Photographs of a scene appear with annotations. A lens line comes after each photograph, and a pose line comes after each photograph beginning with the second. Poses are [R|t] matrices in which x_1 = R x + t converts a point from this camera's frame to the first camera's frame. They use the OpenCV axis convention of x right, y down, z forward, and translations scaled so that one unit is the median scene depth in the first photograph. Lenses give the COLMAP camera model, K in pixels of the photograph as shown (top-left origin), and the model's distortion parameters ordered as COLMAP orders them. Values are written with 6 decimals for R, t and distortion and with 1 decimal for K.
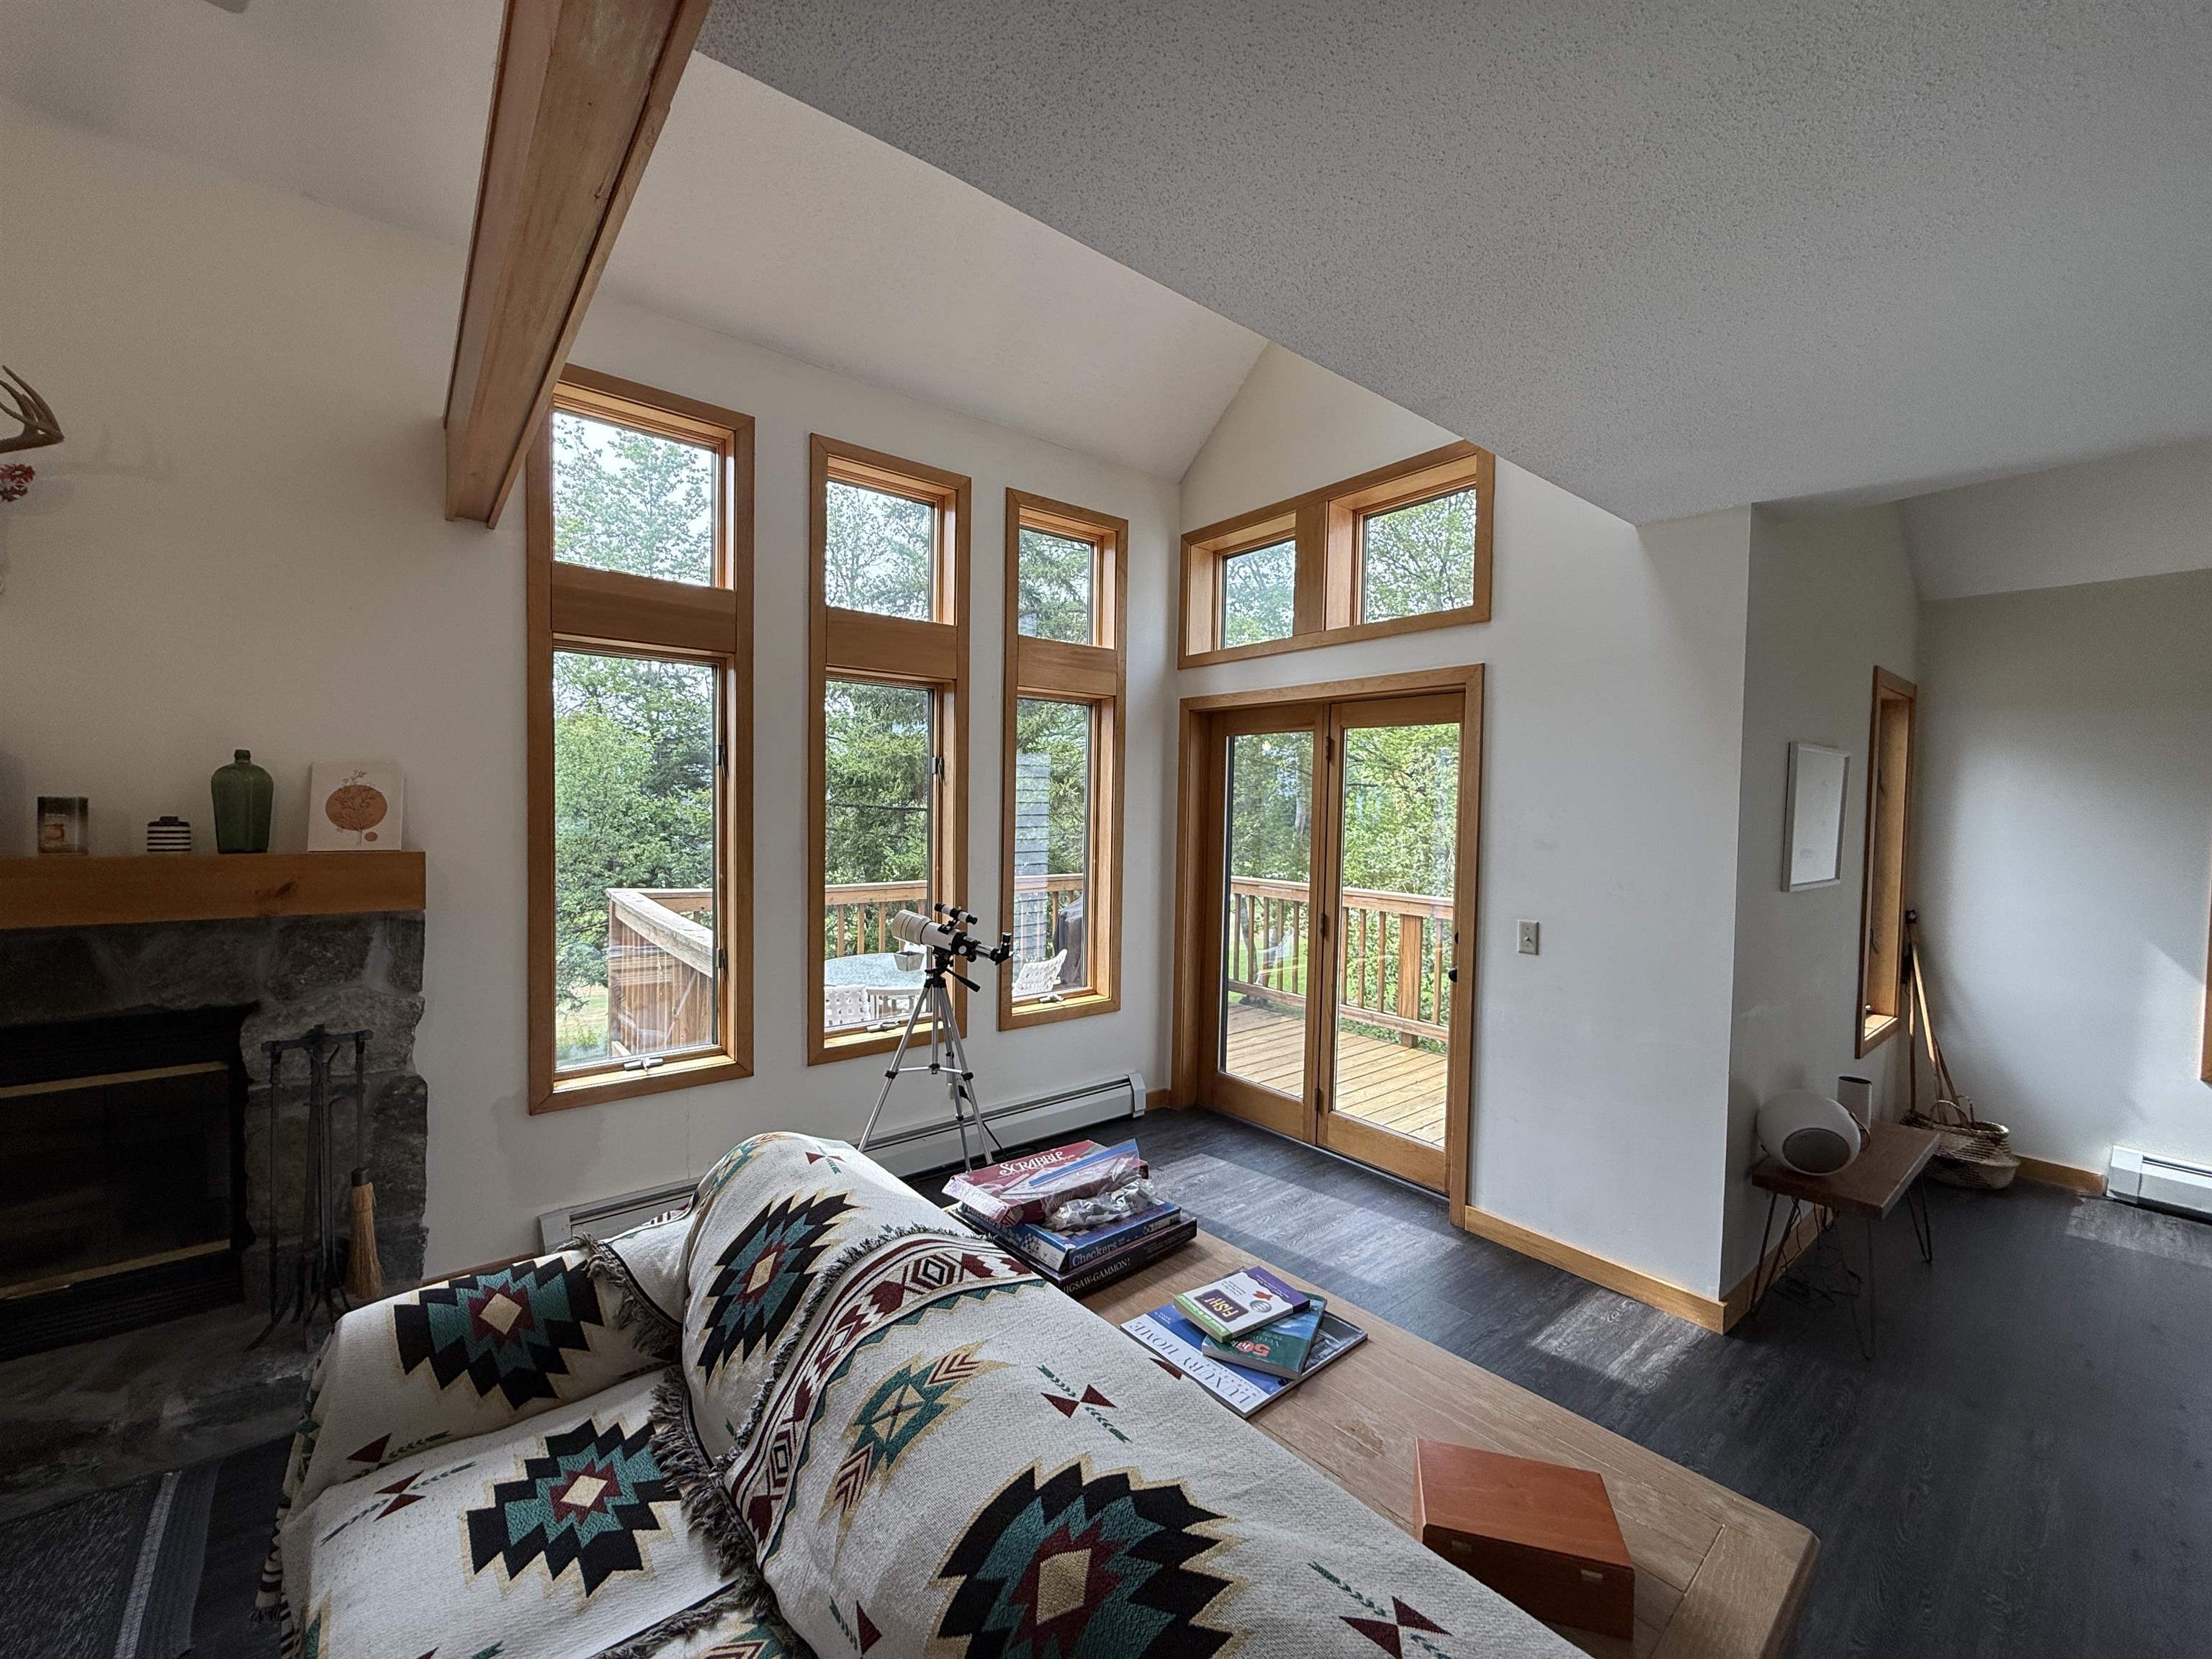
lens RADIAL K [[892.8, 0, 1106.0], [0, 892.8, 829.5], [0, 0, 1]] dist [0.002544, 0.000278]
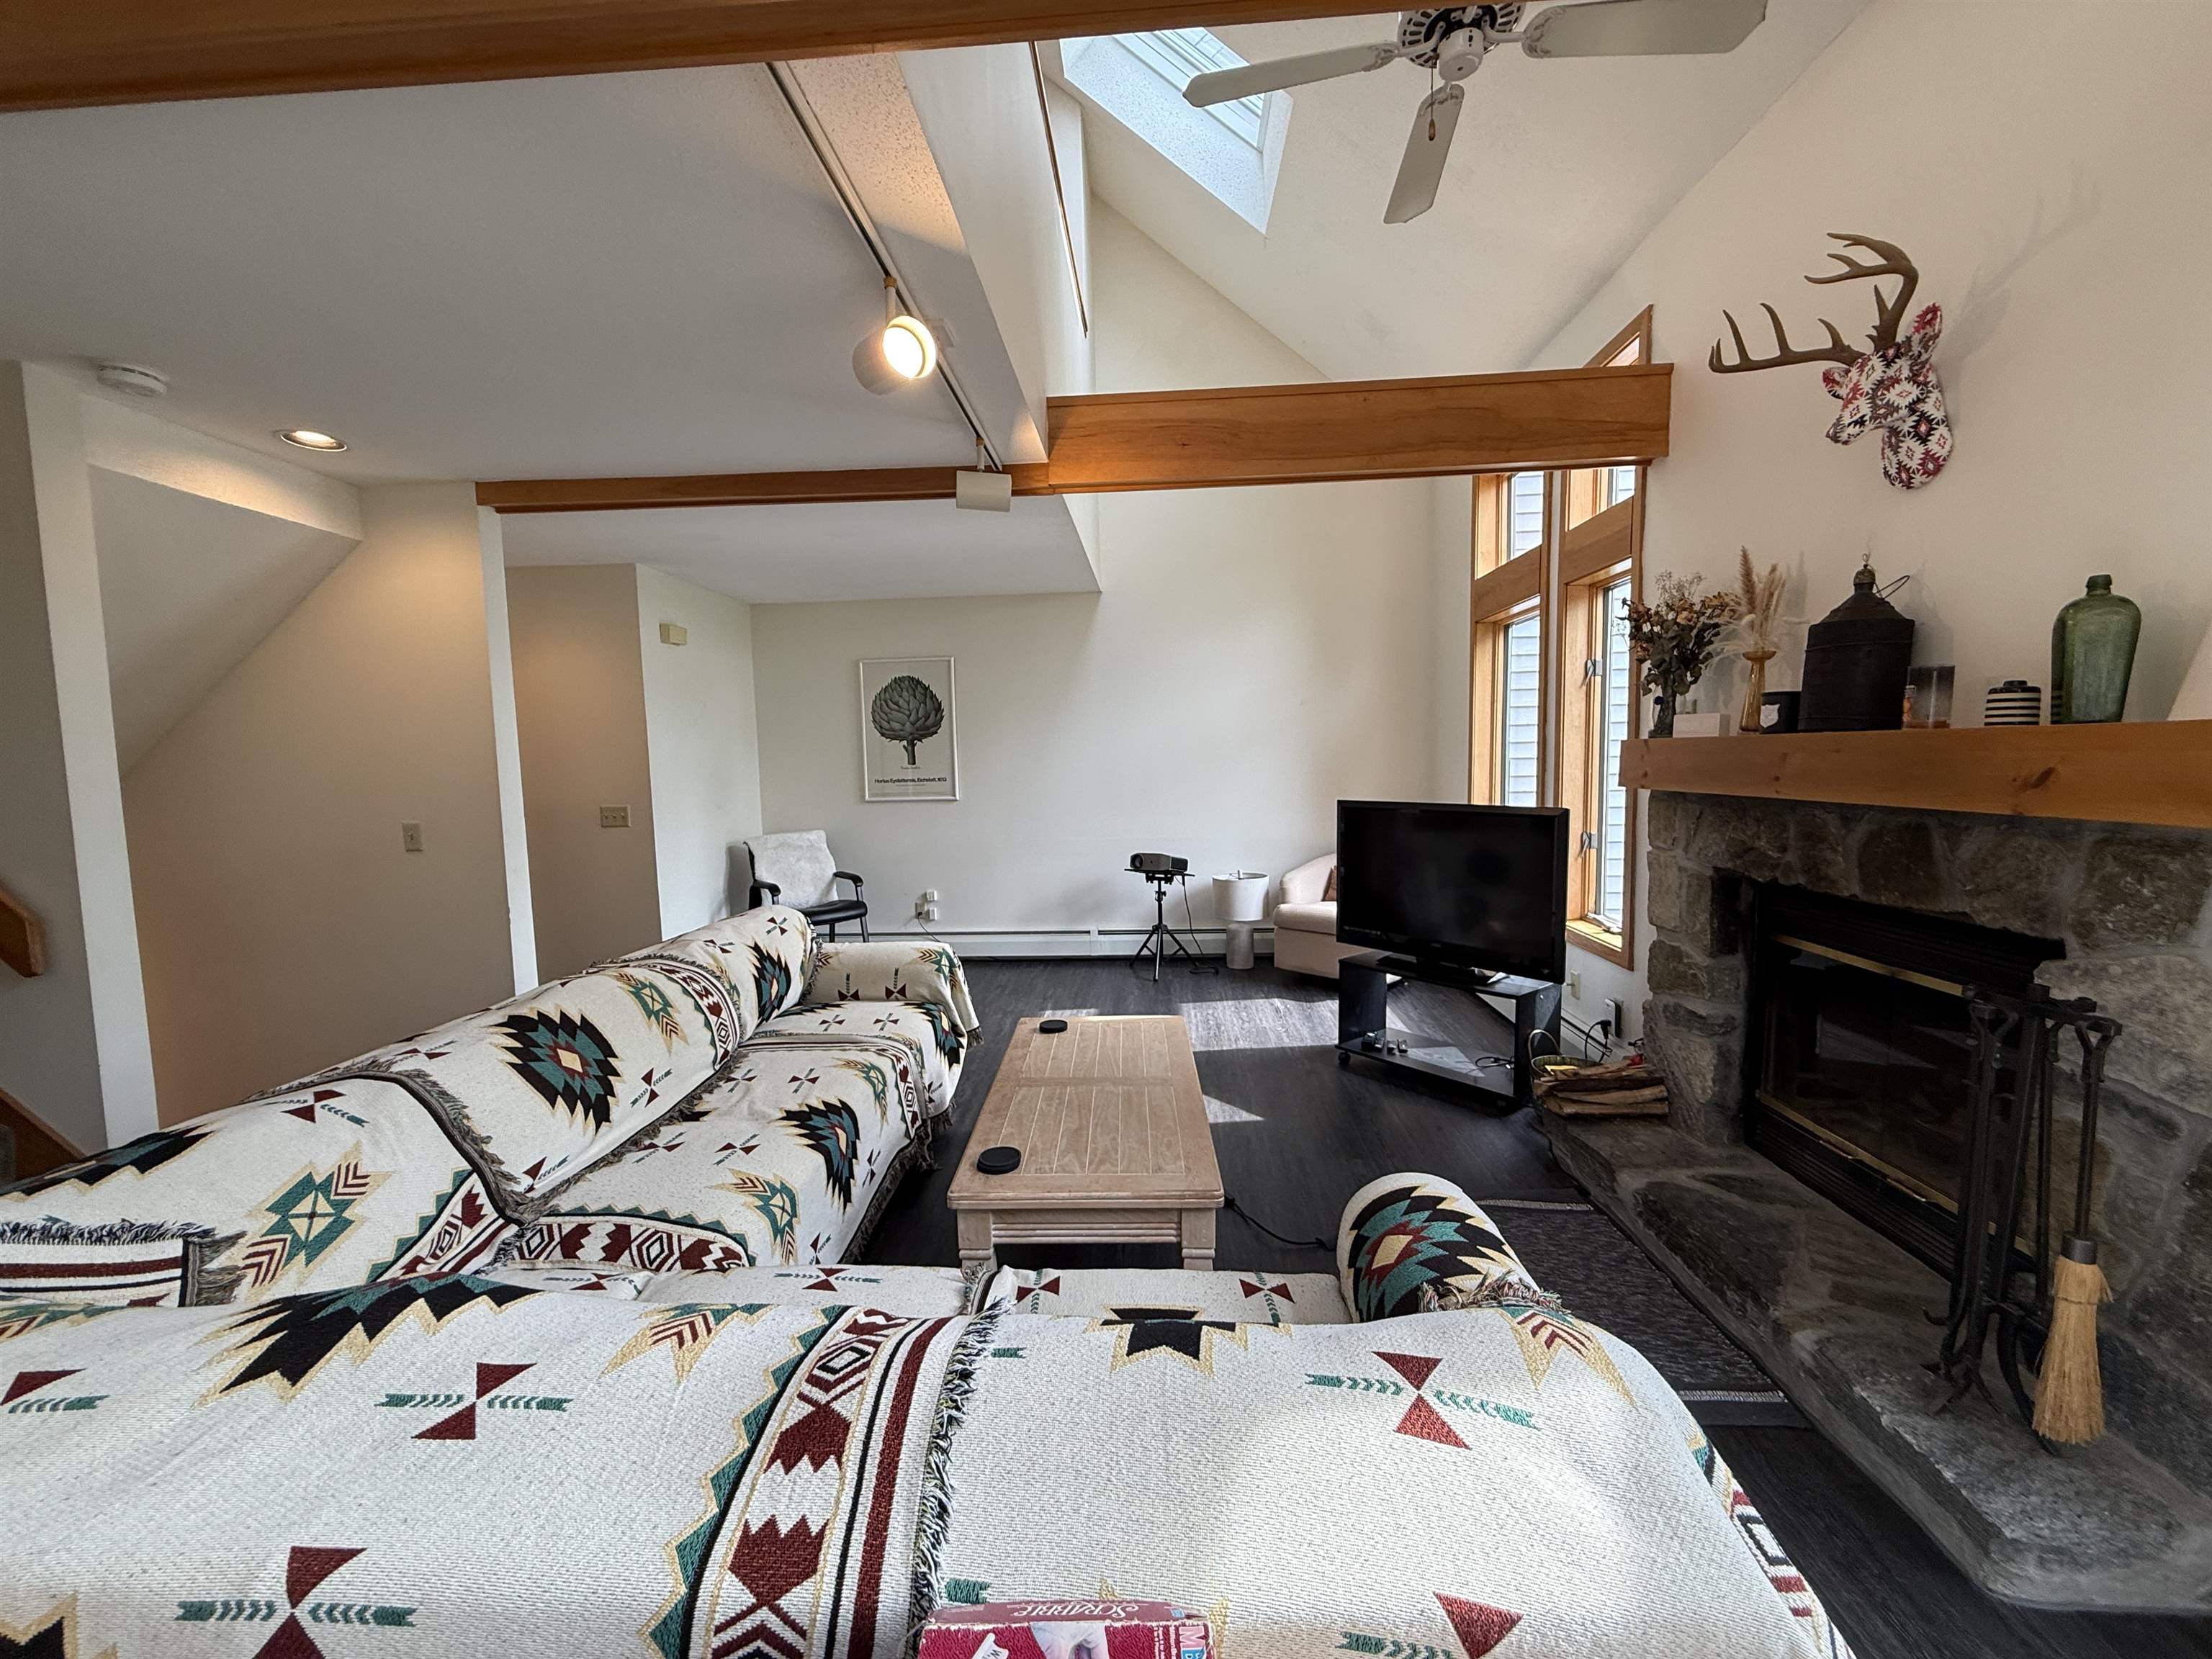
lens RADIAL K [[881.7, 0, 1106.0], [0, 881.7, 829.5], [0, 0, 1]] dist [0.002259, 0.000222]
pose [[-0.691171, 0.052966, -0.720748, 0.035072], [-0.012705, 0.996266, 0.085396, 0.035836], [0.722580, 0.068181, -0.687917, 0.585249]]
